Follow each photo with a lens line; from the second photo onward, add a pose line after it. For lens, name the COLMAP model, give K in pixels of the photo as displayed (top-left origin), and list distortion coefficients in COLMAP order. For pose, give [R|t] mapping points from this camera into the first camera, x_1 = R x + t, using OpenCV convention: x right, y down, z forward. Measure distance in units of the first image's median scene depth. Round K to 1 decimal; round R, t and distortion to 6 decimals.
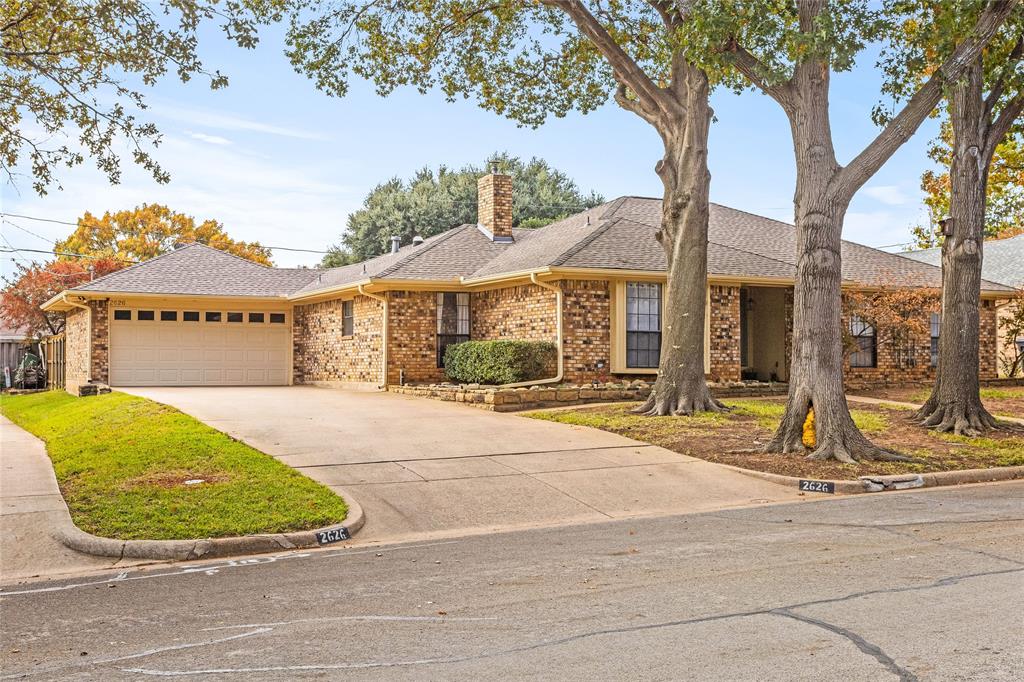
lens RADIAL K [[1136.4, 0, 538.7], [0, 1136.4, 343.8], [0, 0, 1]] dist [-0.095192, 0.006946]
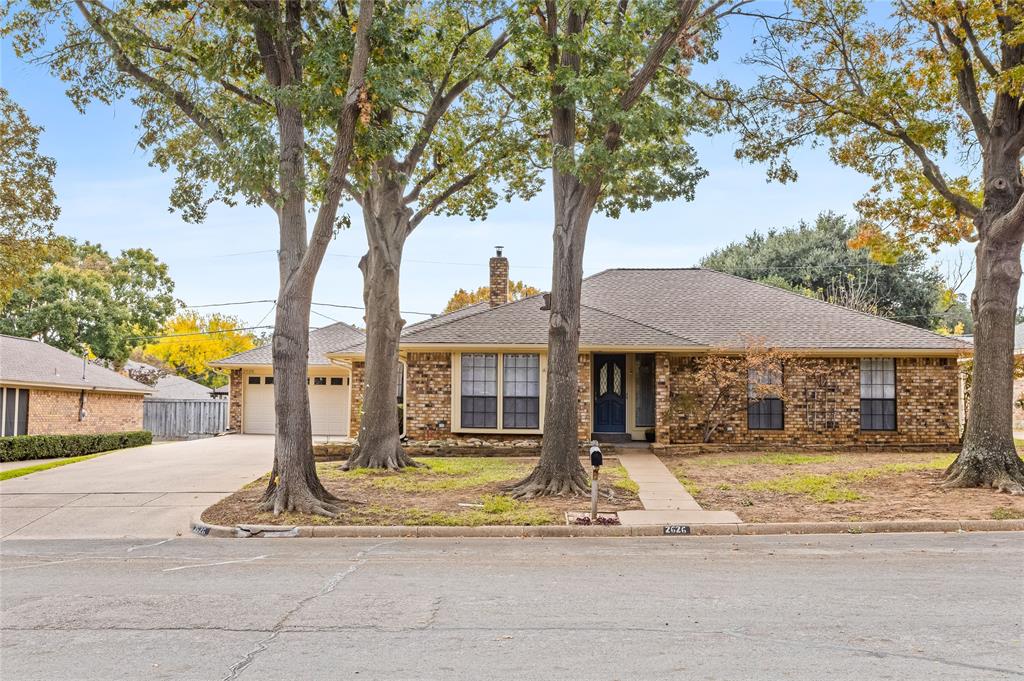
lens RADIAL K [[1061.2, 0, 512.0], [0, 1061.2, 340.5], [0, 0, 1]] dist [-0.037410, -0.004087]
pose [[0.874080, -0.025154, -0.485130, 0.638909], [0.001333, 0.998779, -0.049385, -0.013913], [0.485780, 0.042520, 0.873046, 0.077724]]
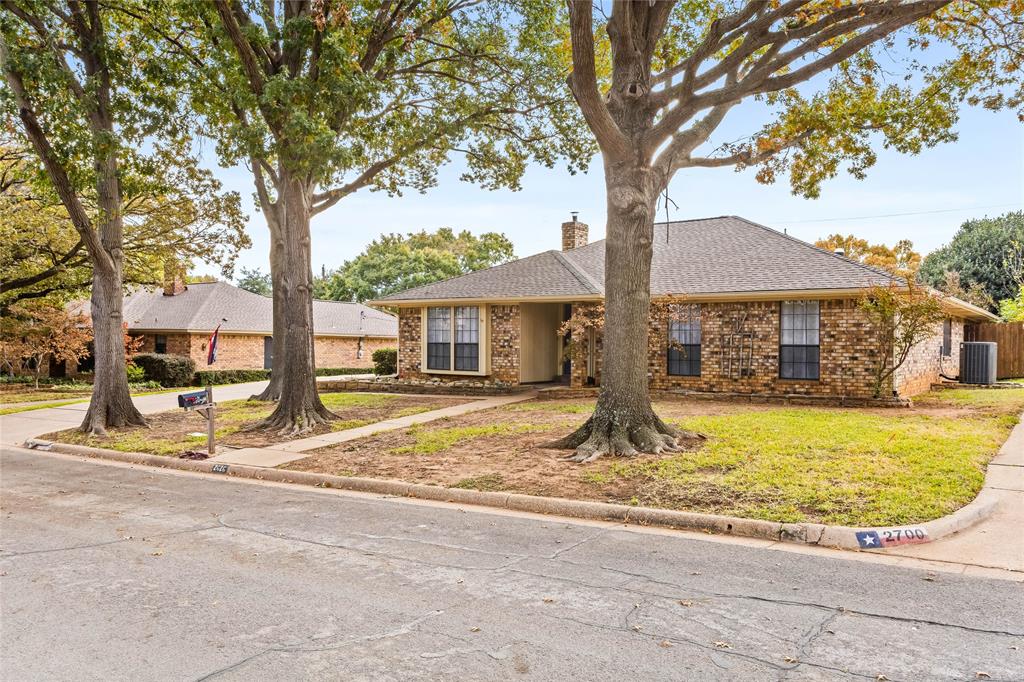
lens RADIAL K [[799.9, 0, 512.0], [0, 799.9, 341.0], [0, 0, 1]] dist [-0.005728, 0.000204]
pose [[0.468601, 0.001019, -0.883409, 0.981119], [0.008639, 0.999946, 0.005736, -0.017805], [0.883368, -0.010319, 0.468567, 0.621295]]
